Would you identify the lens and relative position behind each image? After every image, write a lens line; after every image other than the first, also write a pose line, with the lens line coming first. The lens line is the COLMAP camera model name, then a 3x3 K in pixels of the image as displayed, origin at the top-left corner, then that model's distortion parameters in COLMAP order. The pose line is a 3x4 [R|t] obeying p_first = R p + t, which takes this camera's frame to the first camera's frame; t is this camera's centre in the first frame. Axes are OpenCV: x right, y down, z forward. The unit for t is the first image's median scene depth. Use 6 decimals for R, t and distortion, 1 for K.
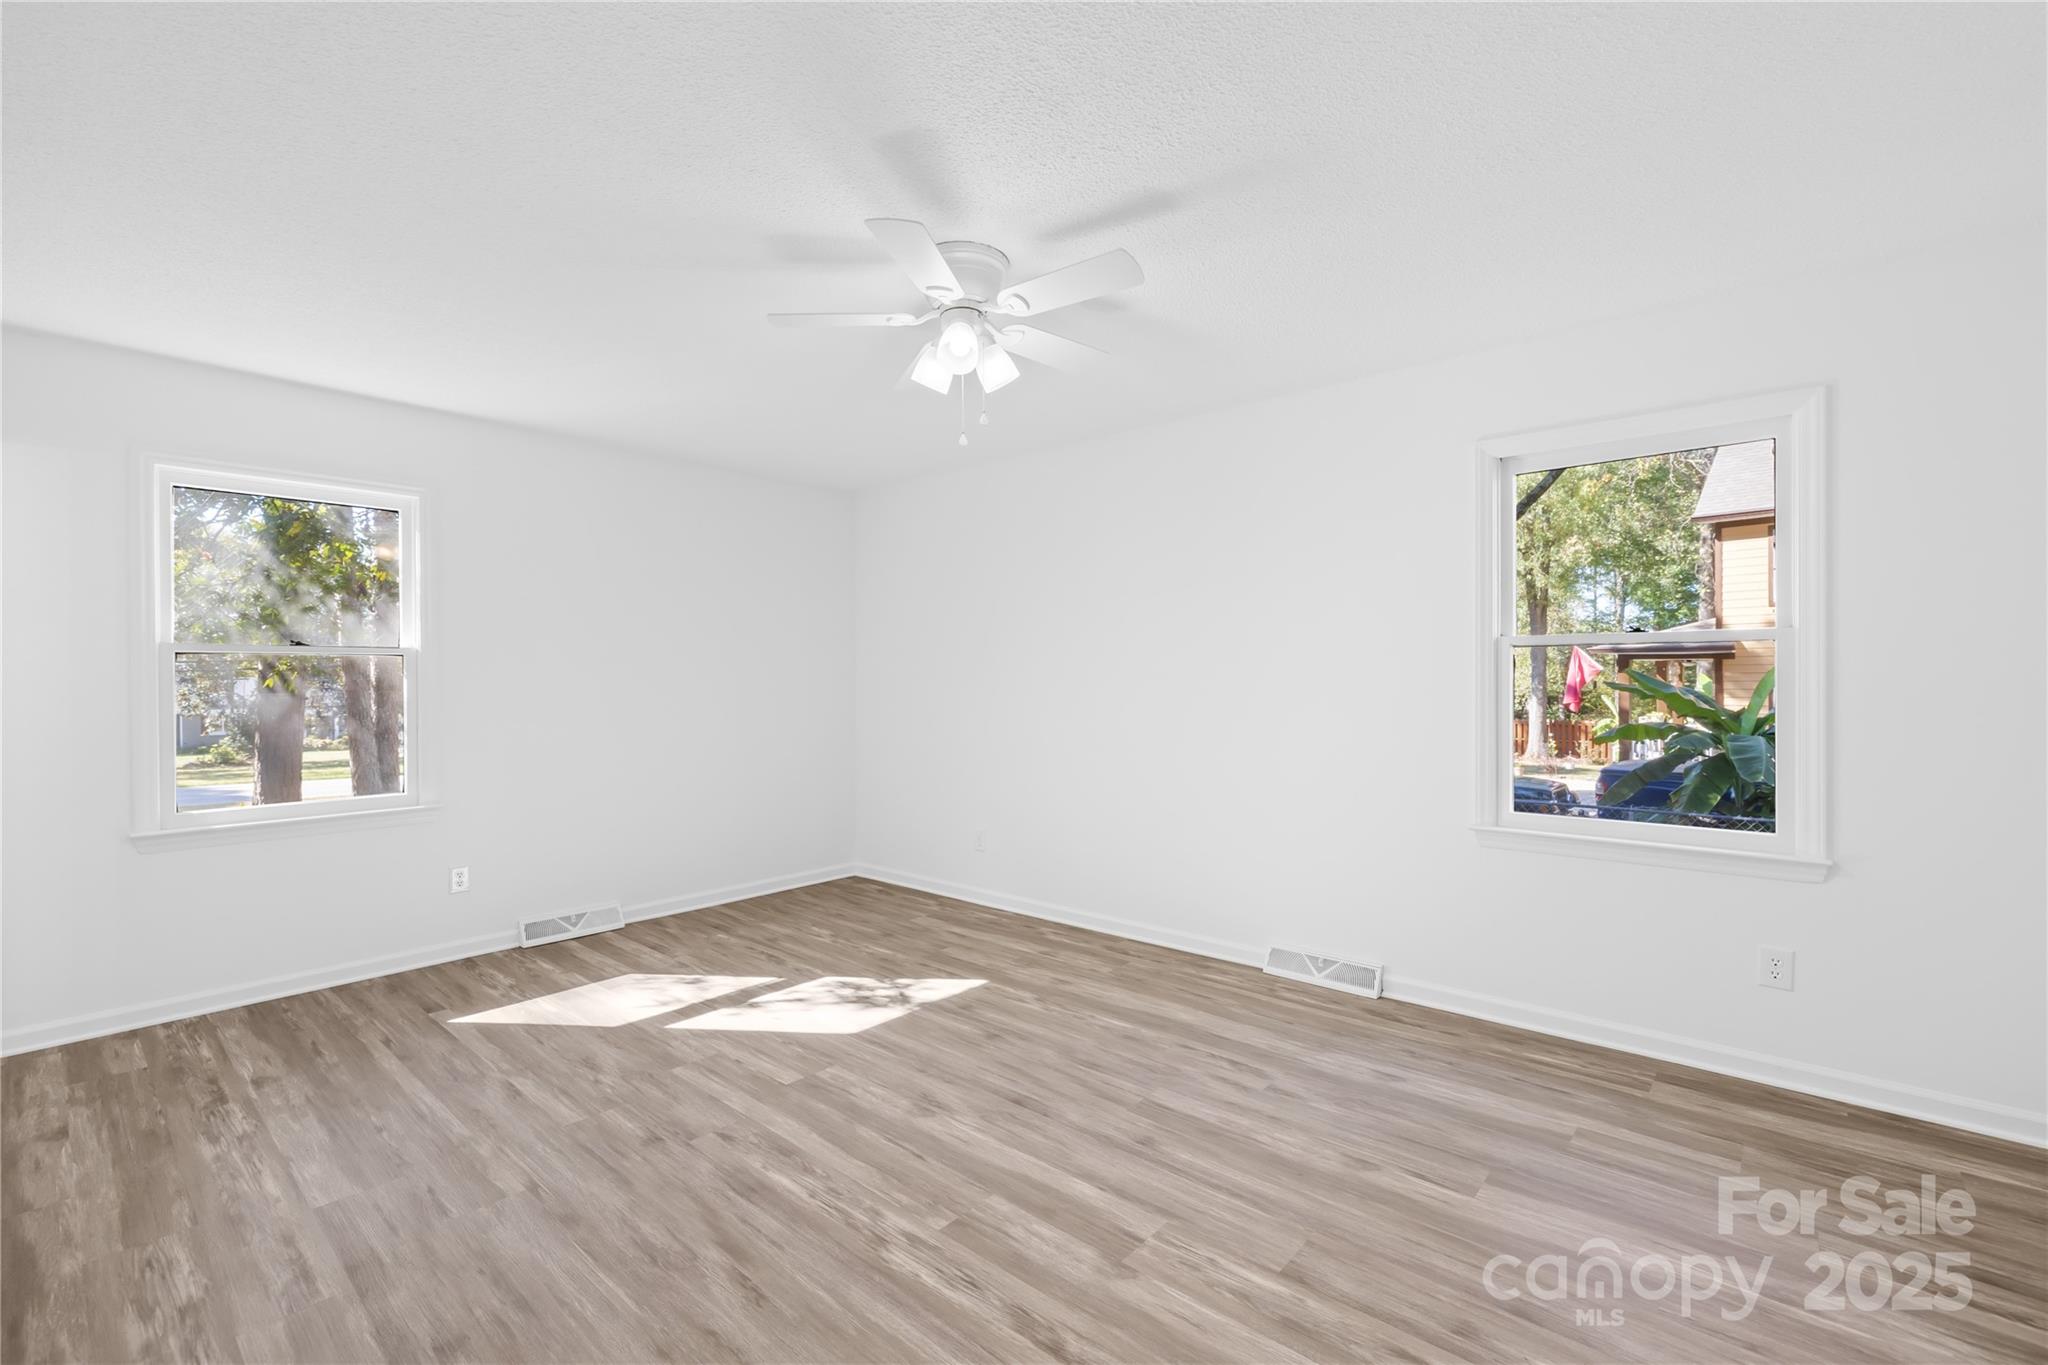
lens RADIAL K [[883.3, 0, 1023.7], [0, 883.3, 669.4], [0, 0, 1]] dist [-0.000340, -0.000014]
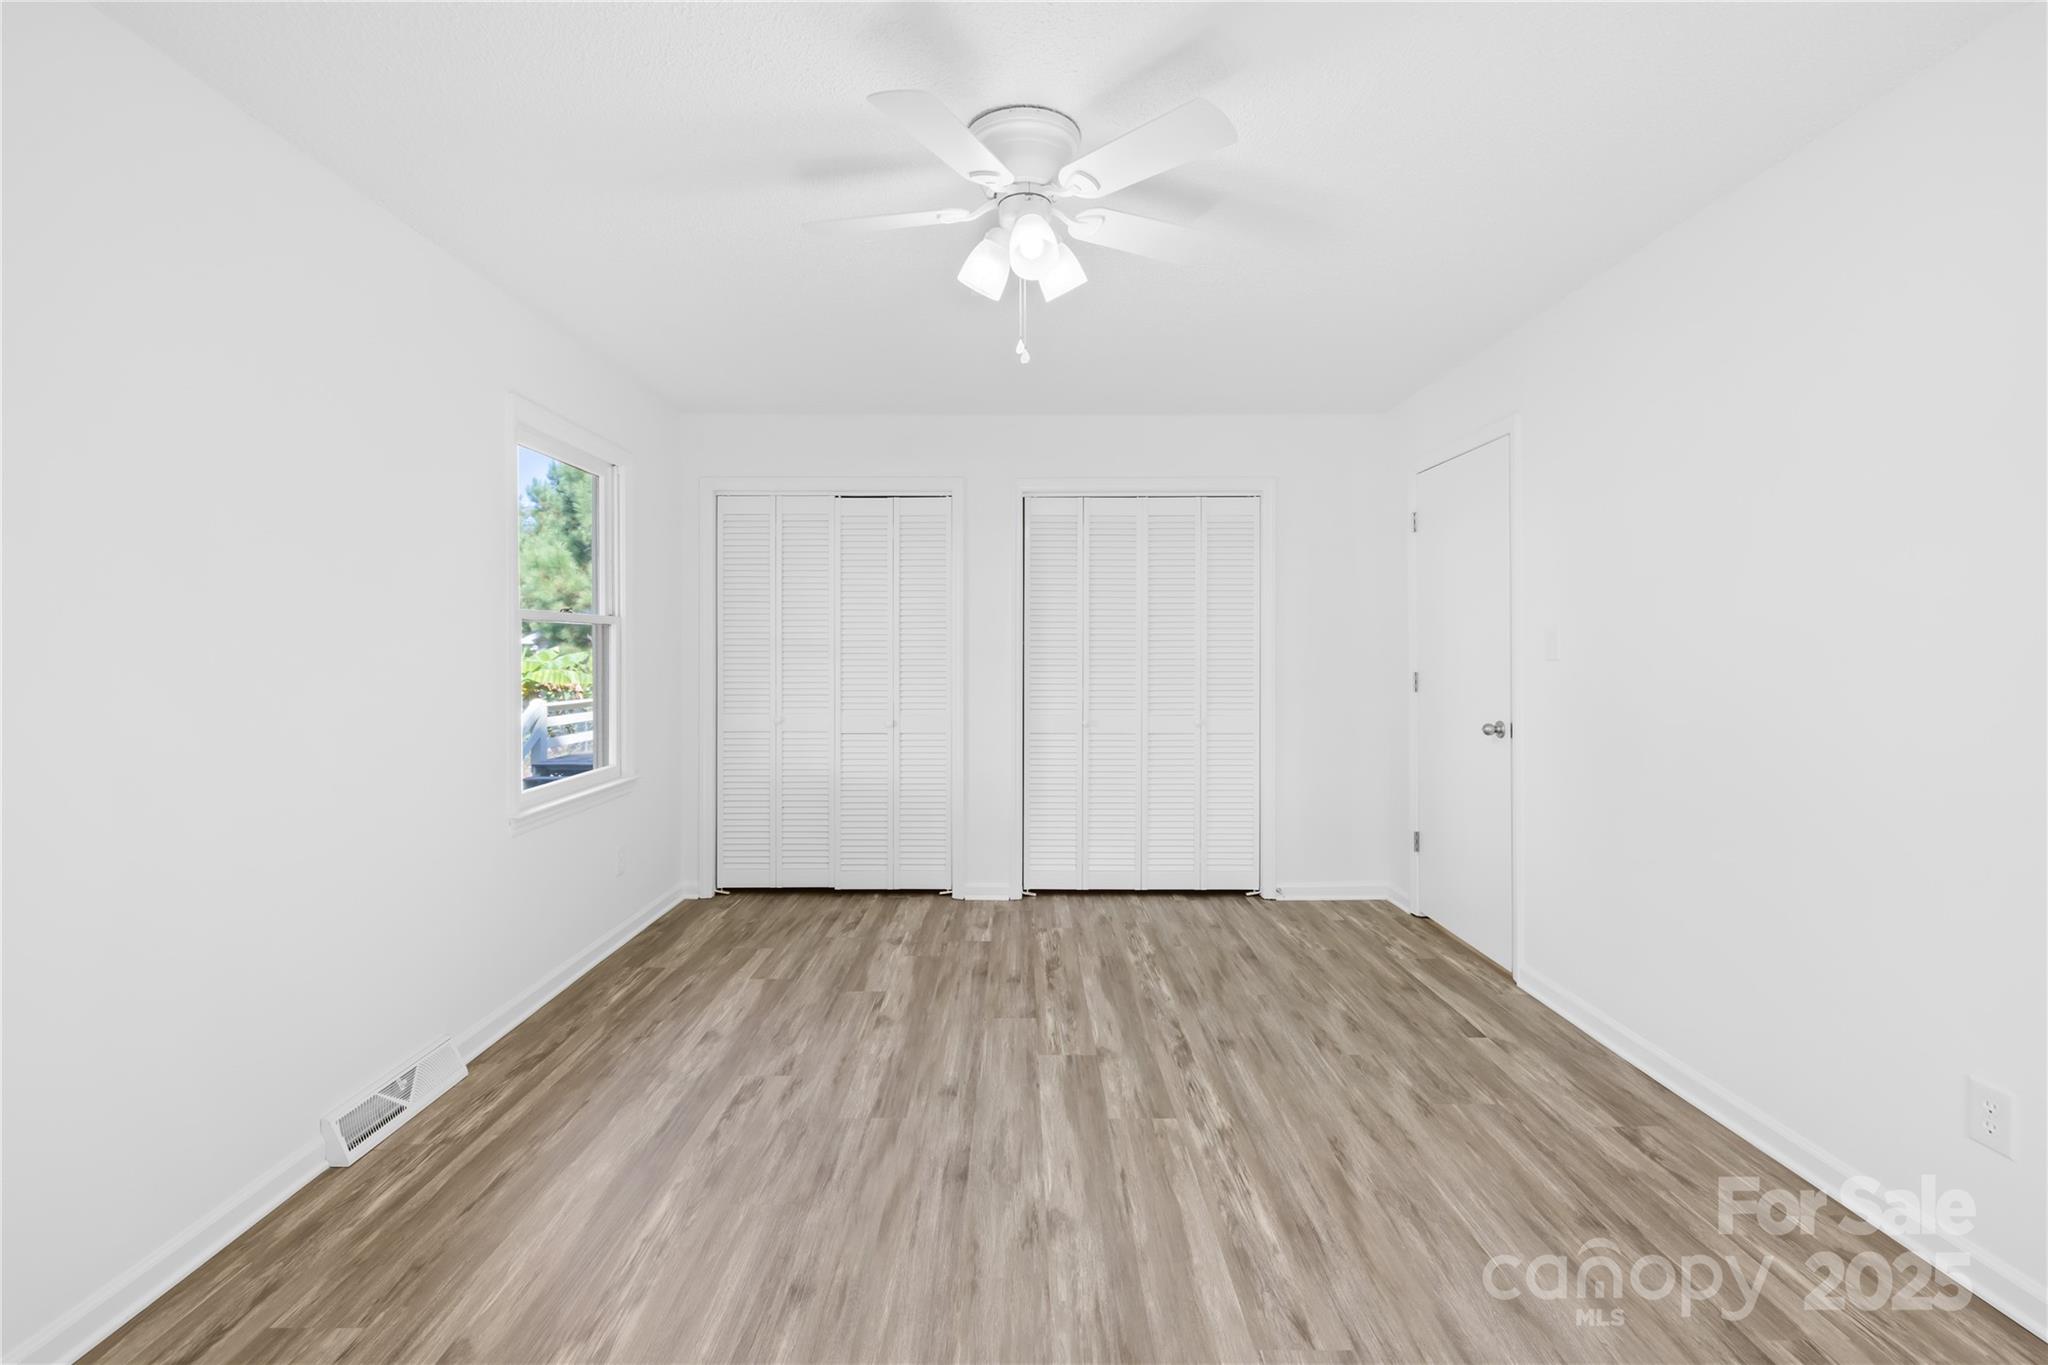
lens RADIAL K [[883.3, 0, 1023.7], [0, 883.3, 669.4], [0, 0, 1]] dist [-0.000340, -0.000014]
pose [[-0.667027, -0.011888, 0.744939, -0.737207], [-0.003404, 0.999911, 0.012909, 0.010456], [-0.745026, 0.006075, -0.667008, 1.704691]]
